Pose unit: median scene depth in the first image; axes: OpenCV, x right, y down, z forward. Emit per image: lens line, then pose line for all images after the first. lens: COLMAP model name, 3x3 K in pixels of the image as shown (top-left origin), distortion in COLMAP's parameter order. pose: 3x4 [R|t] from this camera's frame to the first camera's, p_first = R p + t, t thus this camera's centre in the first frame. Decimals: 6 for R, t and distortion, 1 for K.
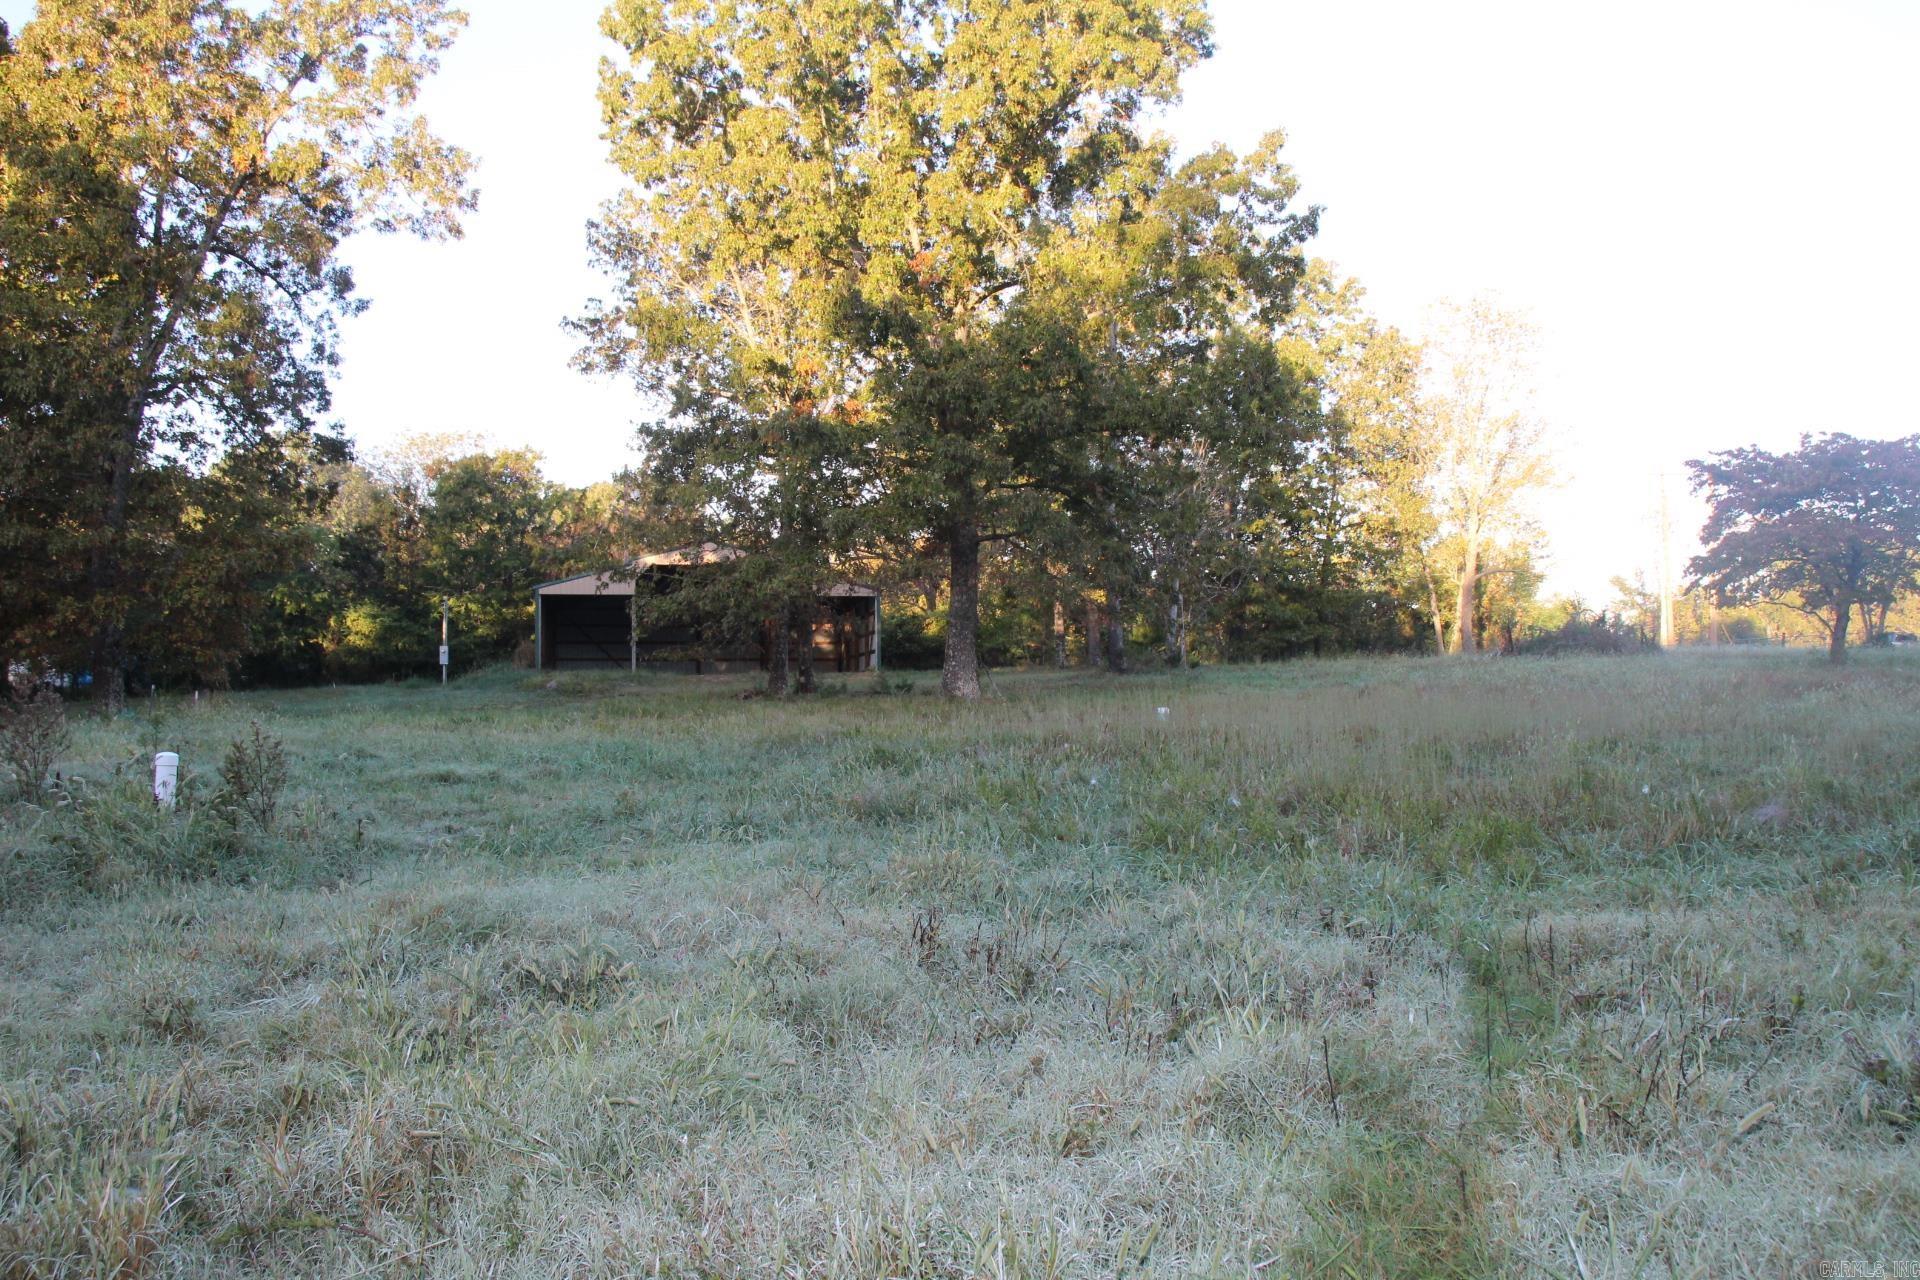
lens RADIAL K [[1552.3, 0, 960.0], [0, 1552.3, 640.0], [0, 0, 1]] dist [-0.168665, 0.137604]
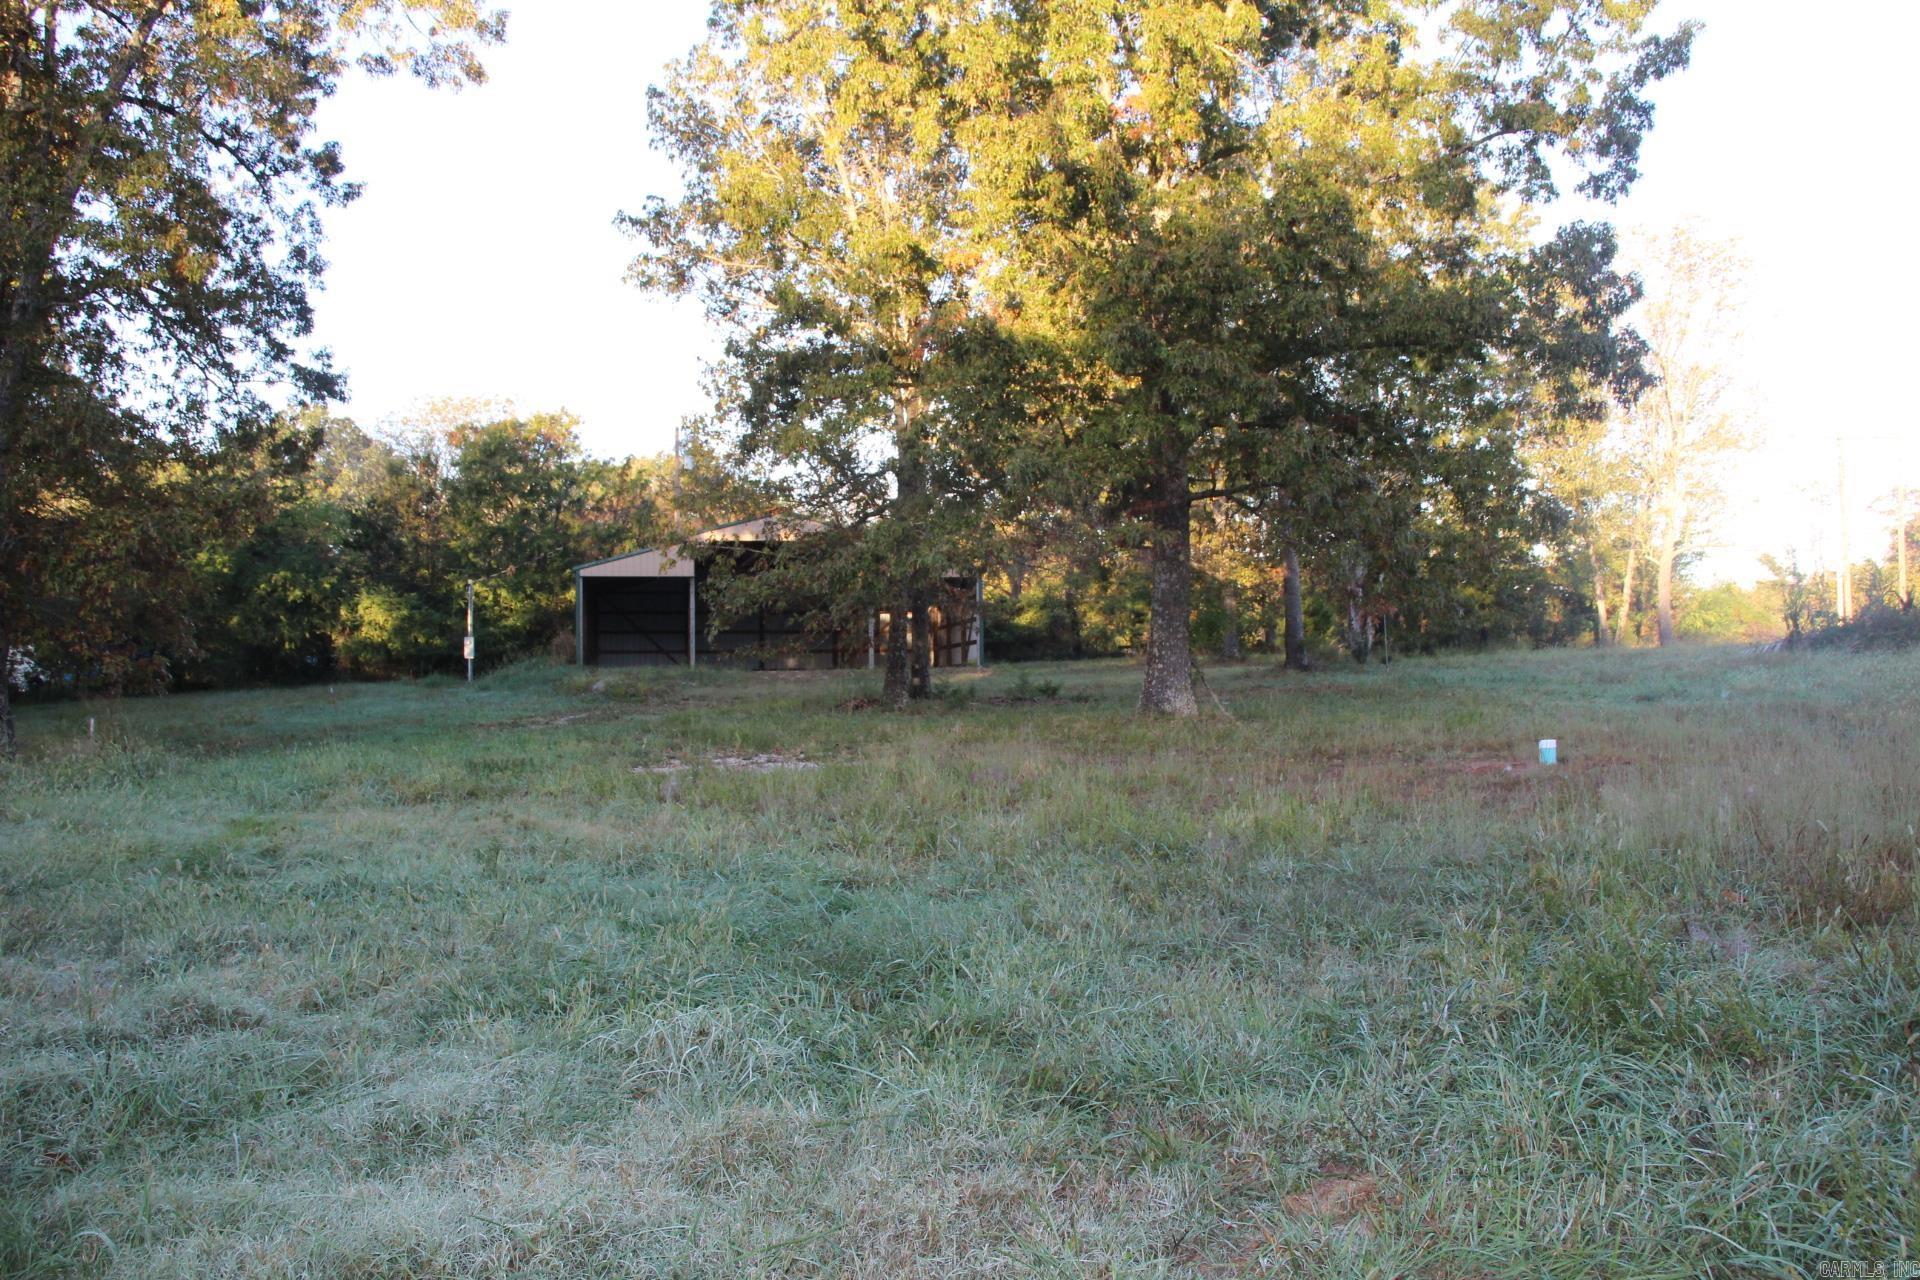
lens RADIAL K [[1585.6, 0, 965.7], [0, 1585.6, 648.9], [0, 0, 1]] dist [-0.182014, 0.173103]
pose [[0.999778, -0.002733, -0.020881, -0.039104], [0.003055, 0.999876, 0.015440, -0.002407], [0.020836, -0.015501, 0.999663, 0.124098]]
